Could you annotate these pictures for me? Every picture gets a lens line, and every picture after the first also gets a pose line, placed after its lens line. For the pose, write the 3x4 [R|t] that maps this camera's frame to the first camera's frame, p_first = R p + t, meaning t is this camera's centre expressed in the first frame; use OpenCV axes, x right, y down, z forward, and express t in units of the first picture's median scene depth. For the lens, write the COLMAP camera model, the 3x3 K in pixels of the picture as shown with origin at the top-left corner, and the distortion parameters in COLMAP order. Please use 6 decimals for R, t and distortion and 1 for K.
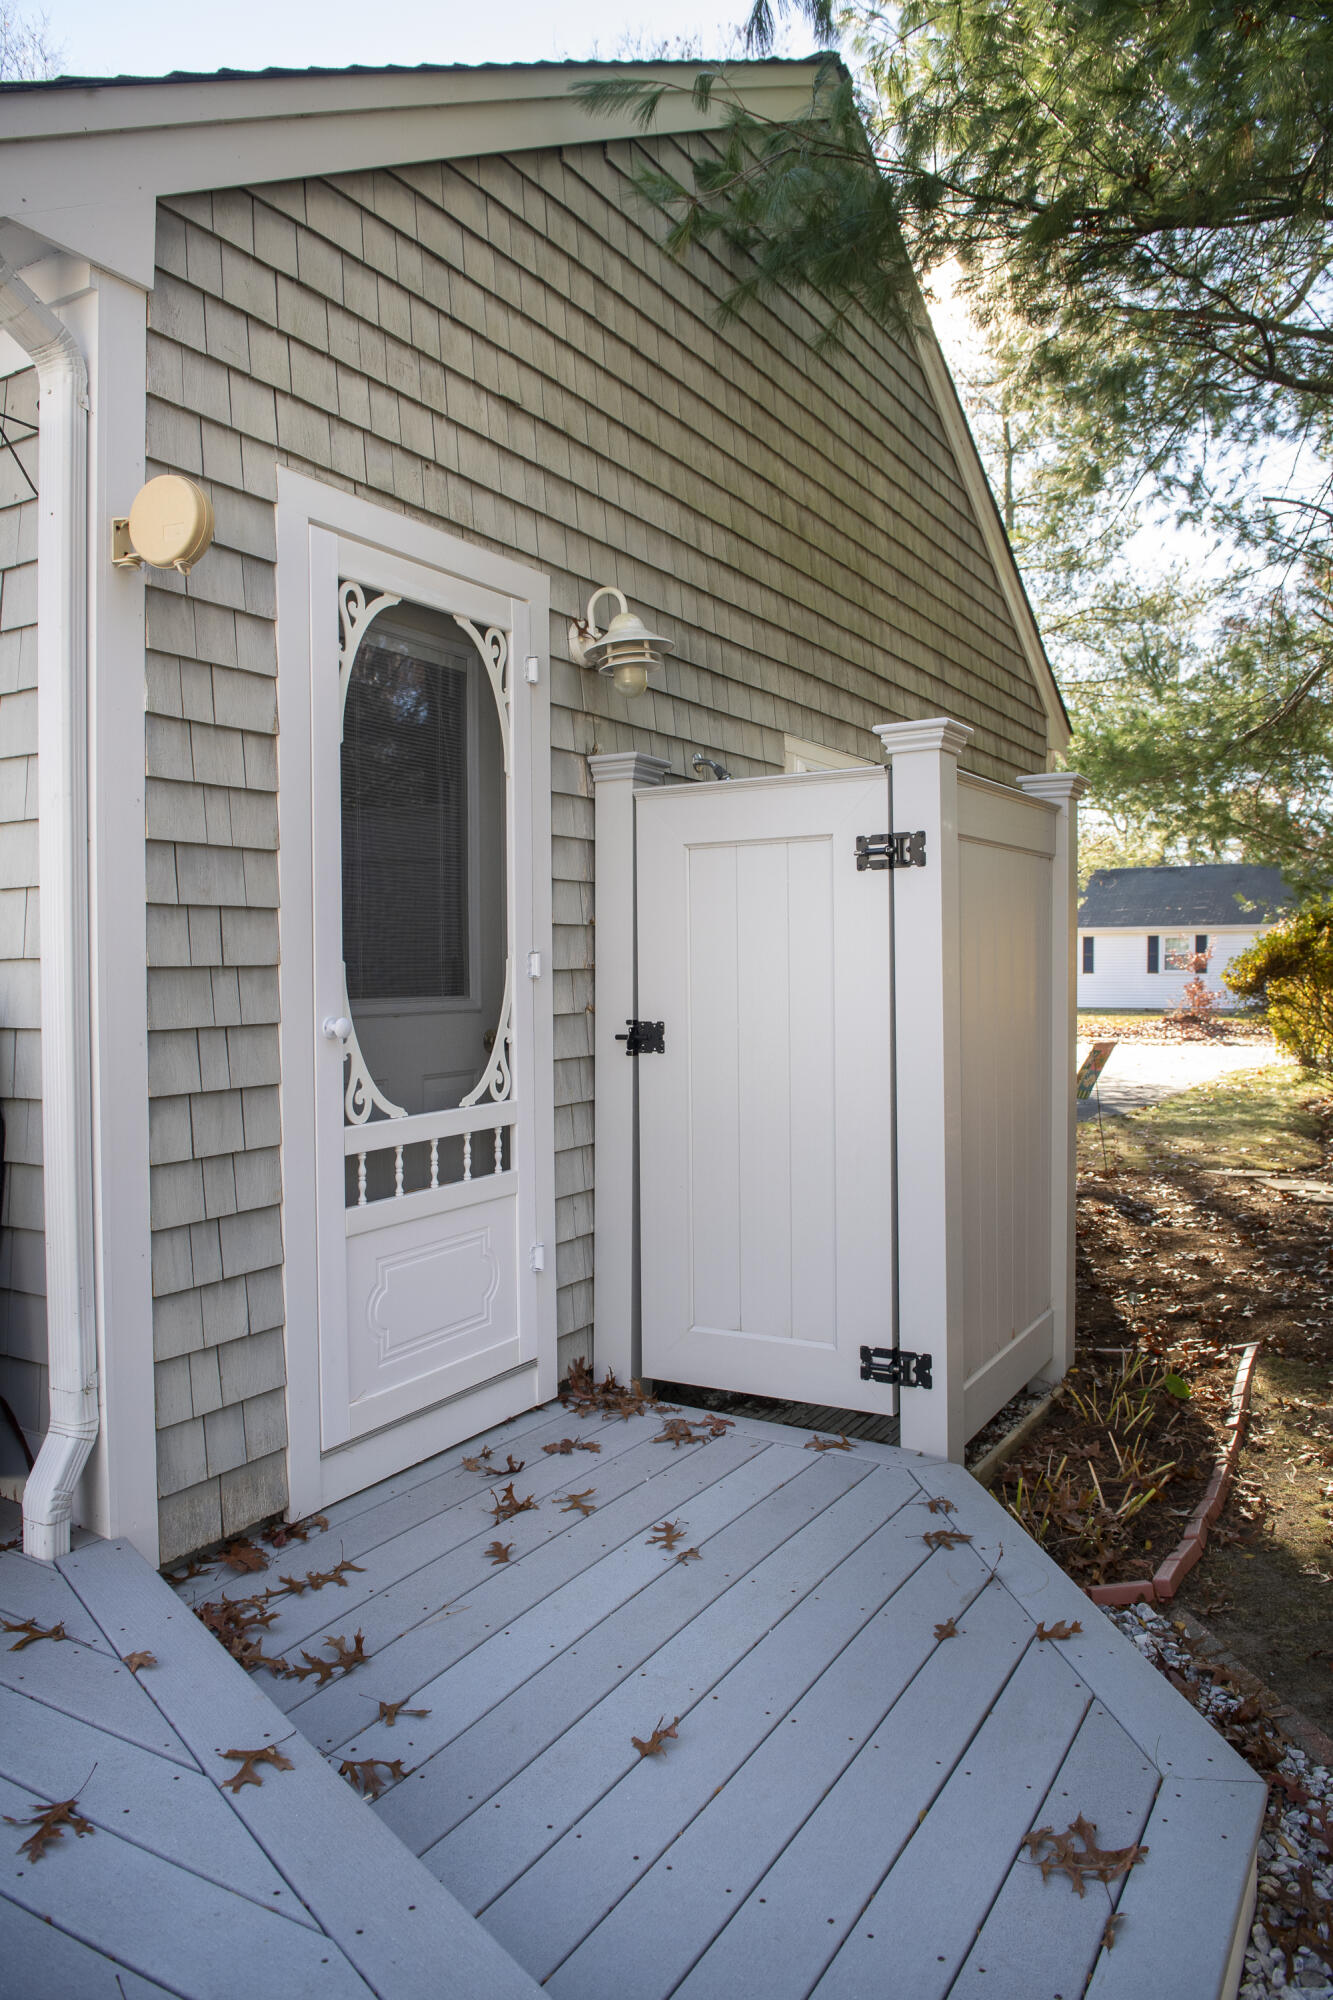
lens RADIAL K [[1362.7, 0, 666.5], [0, 1362.7, 1000.0], [0, 0, 1]] dist [-0.047292, -0.005961]
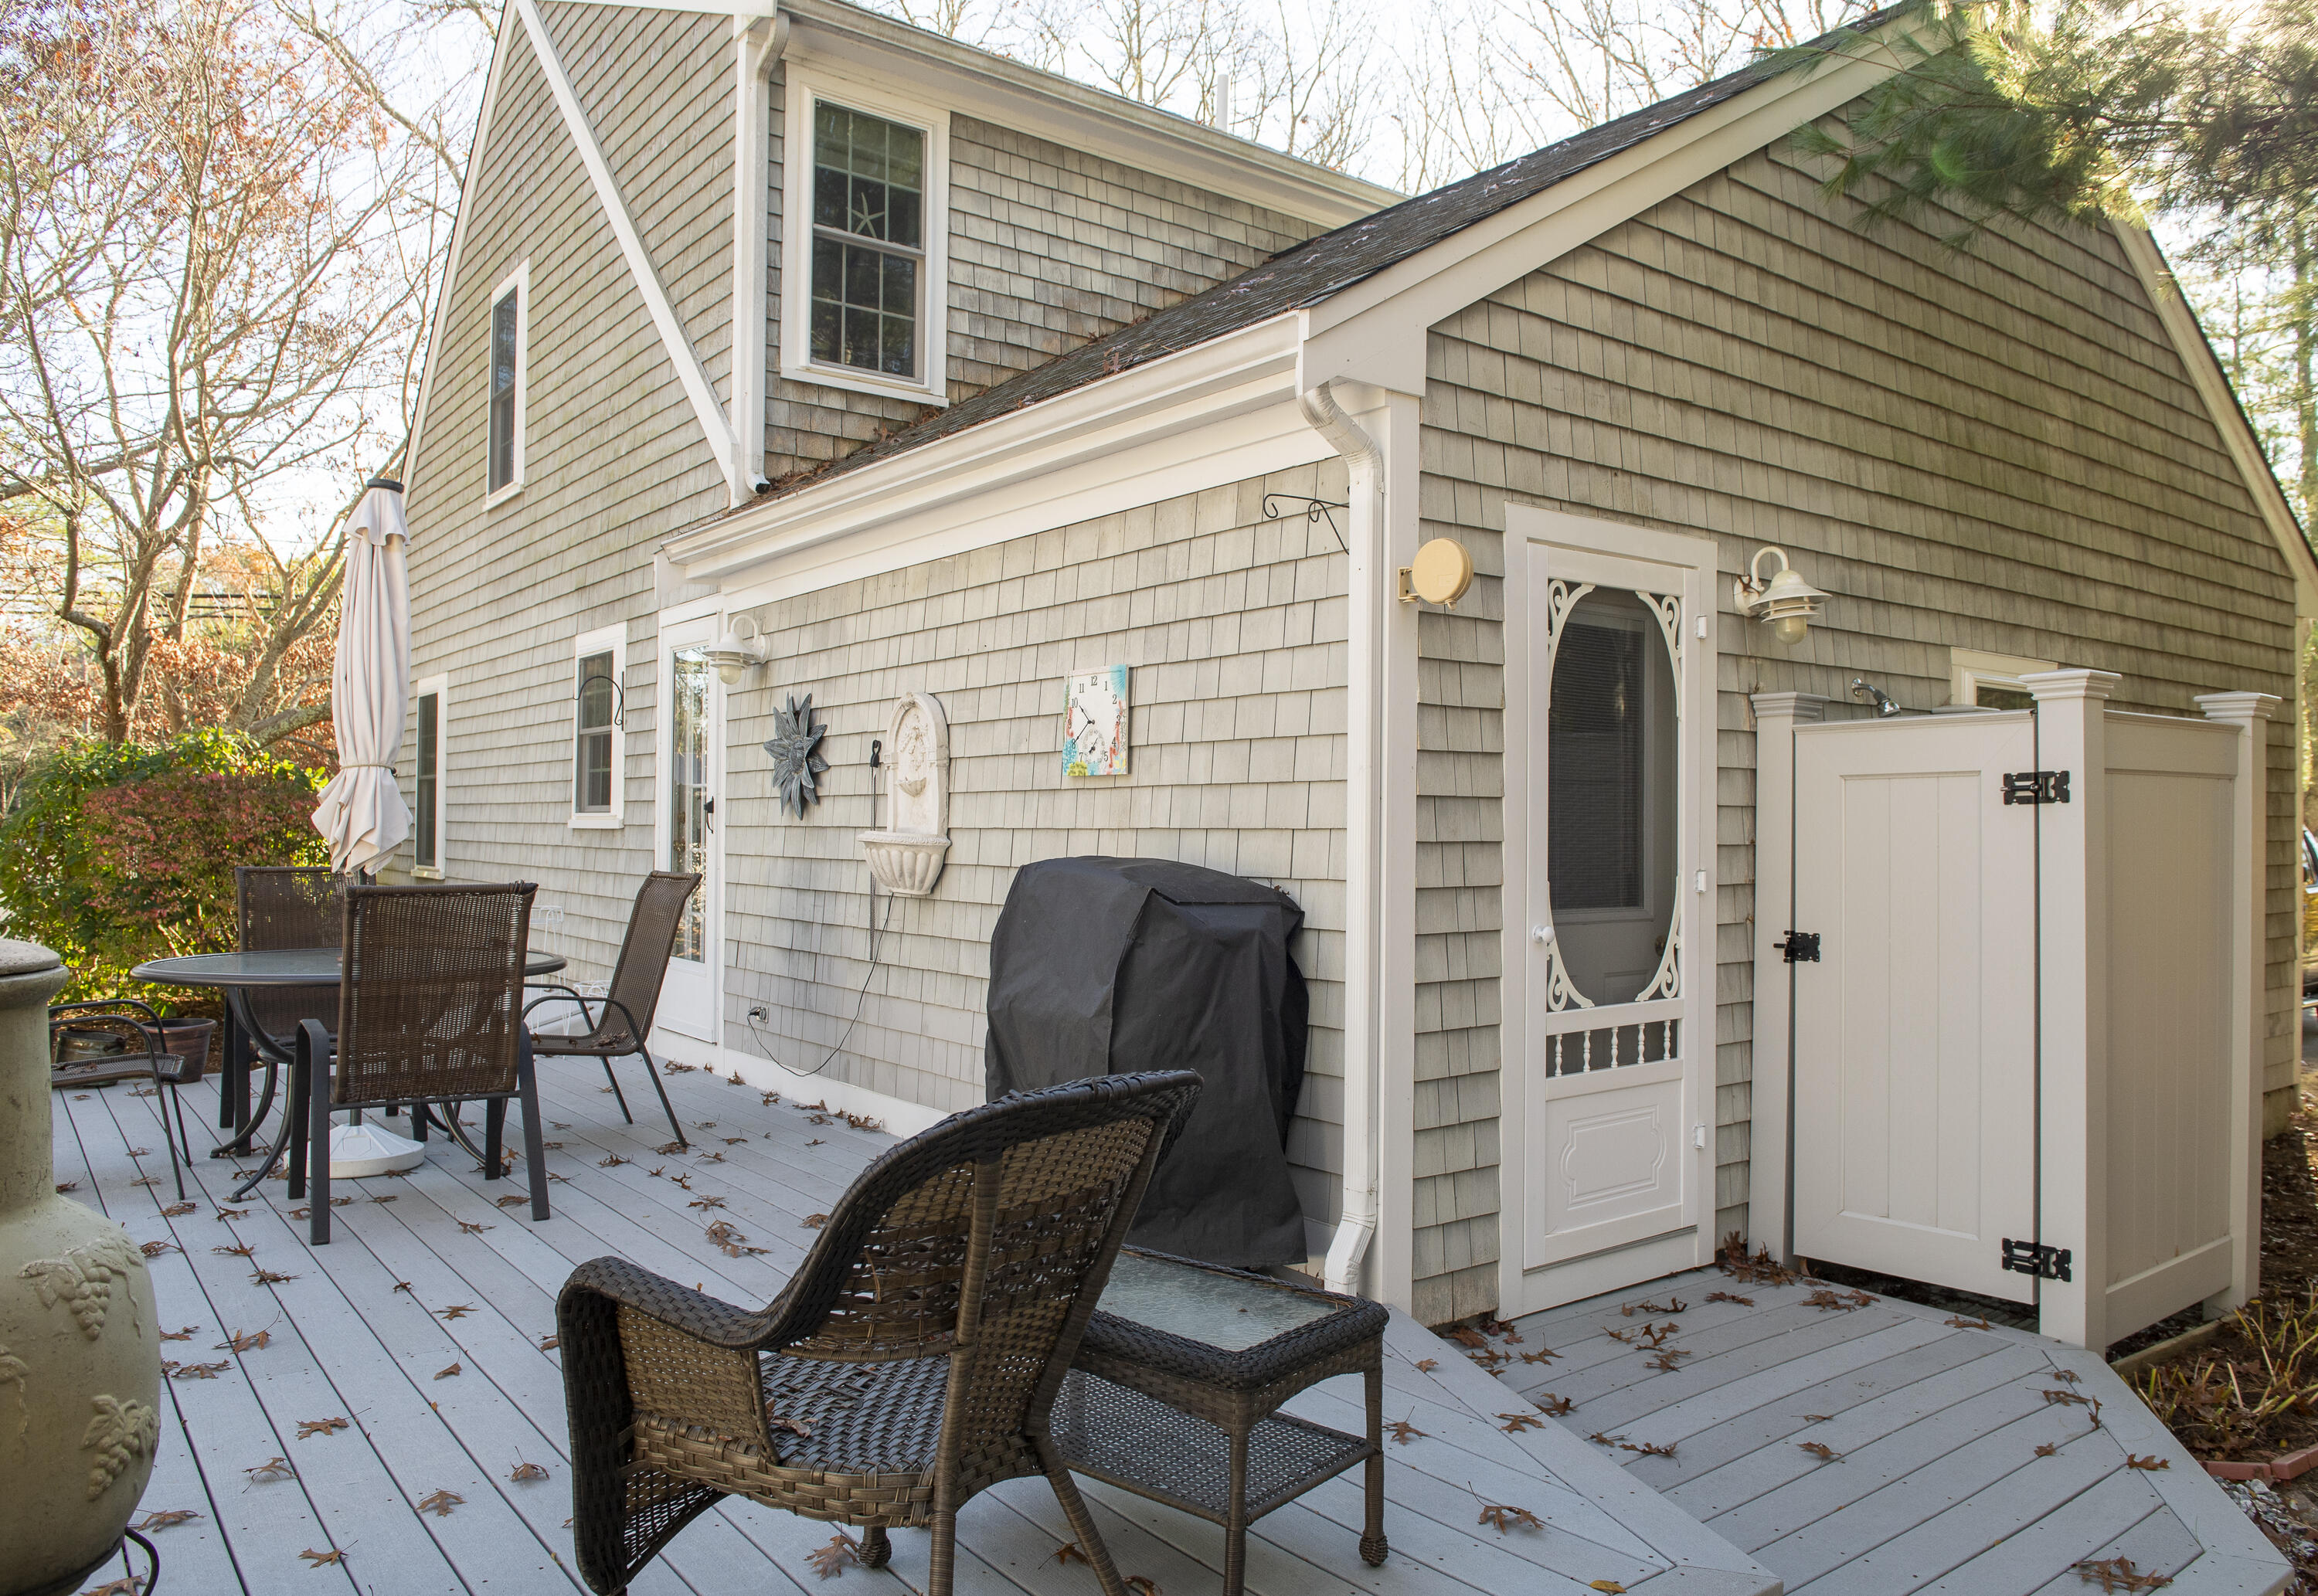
lens RADIAL K [[1632.8, 0, 1199.5], [0, 1632.8, 796.9], [0, 0, 1]] dist [-0.047905, -0.003153]
pose [[0.929341, 0.007971, -0.369136, 0.016890], [-0.023919, 0.998967, -0.038646, -0.035743], [0.368447, 0.044745, 0.928571, -0.466649]]
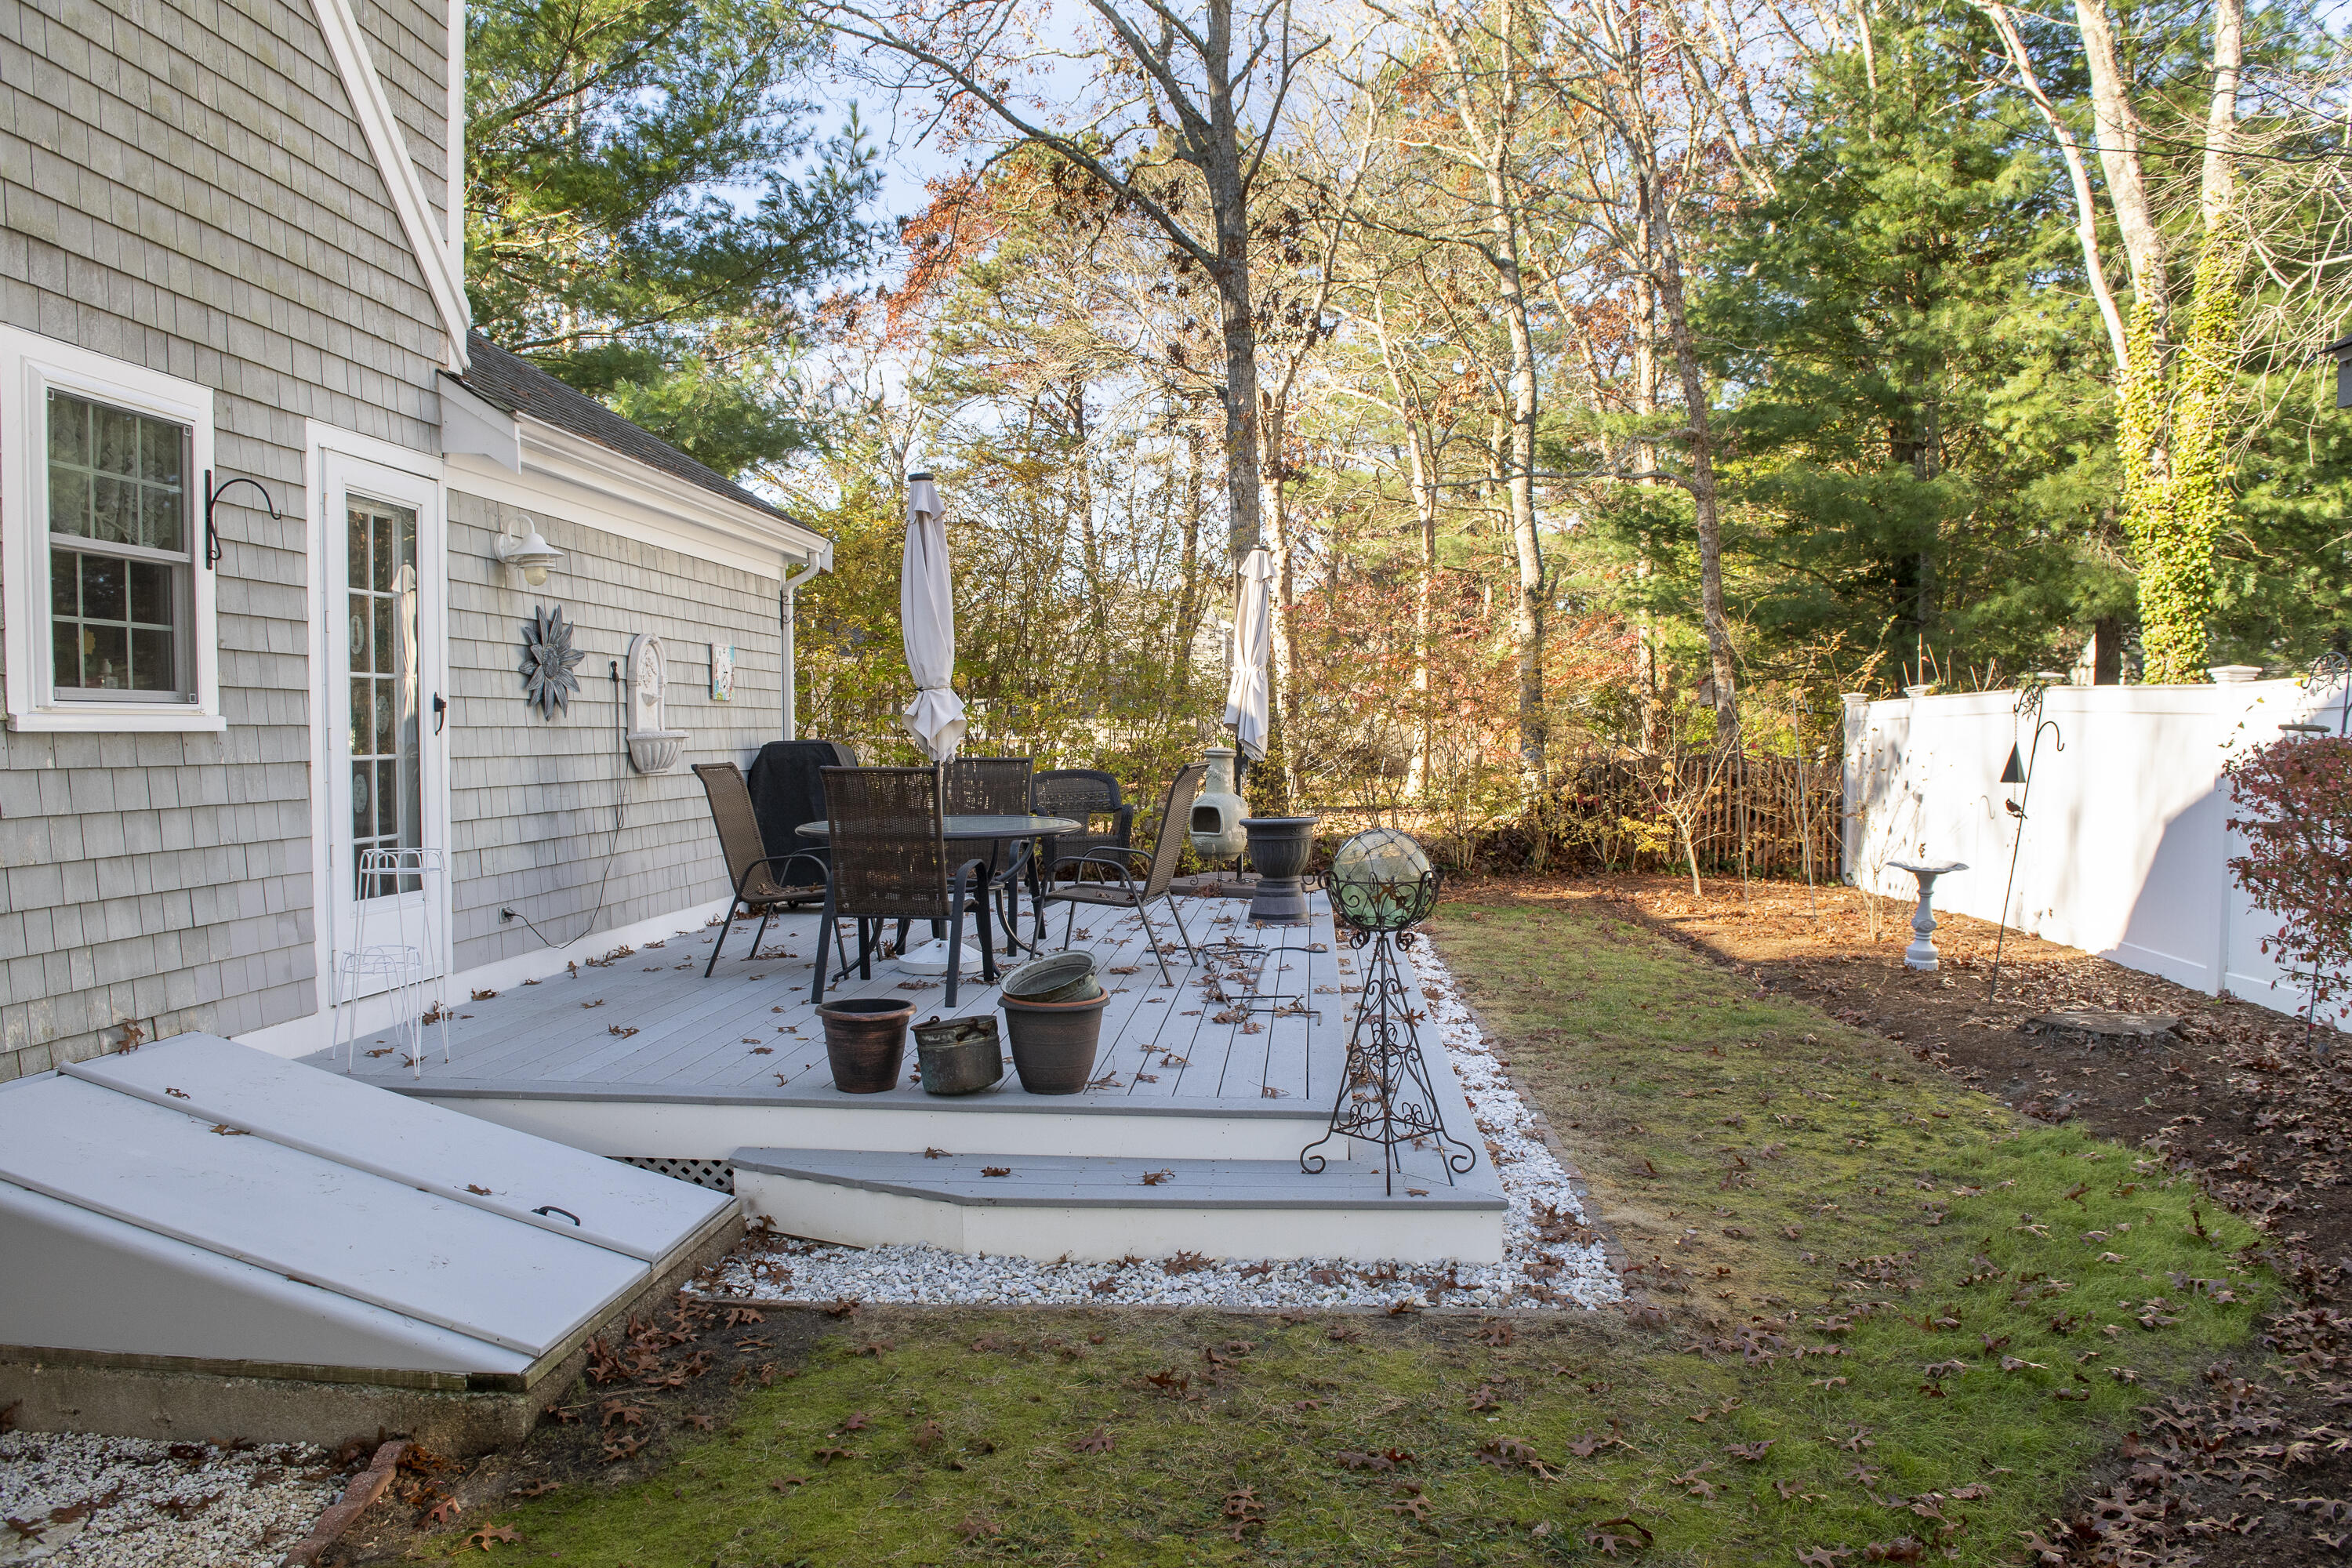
lens RADIAL K [[1602.5, 0, 1176.0], [0, 1602.5, 784.0], [0, 0, 1]] dist [-0.047292, -0.005961]
pose [[-0.430221, -0.017682, 0.902550, -3.543592], [0.030256, 0.998964, 0.033993, -0.035493], [-0.902216, 0.041932, -0.429240, 1.400354]]
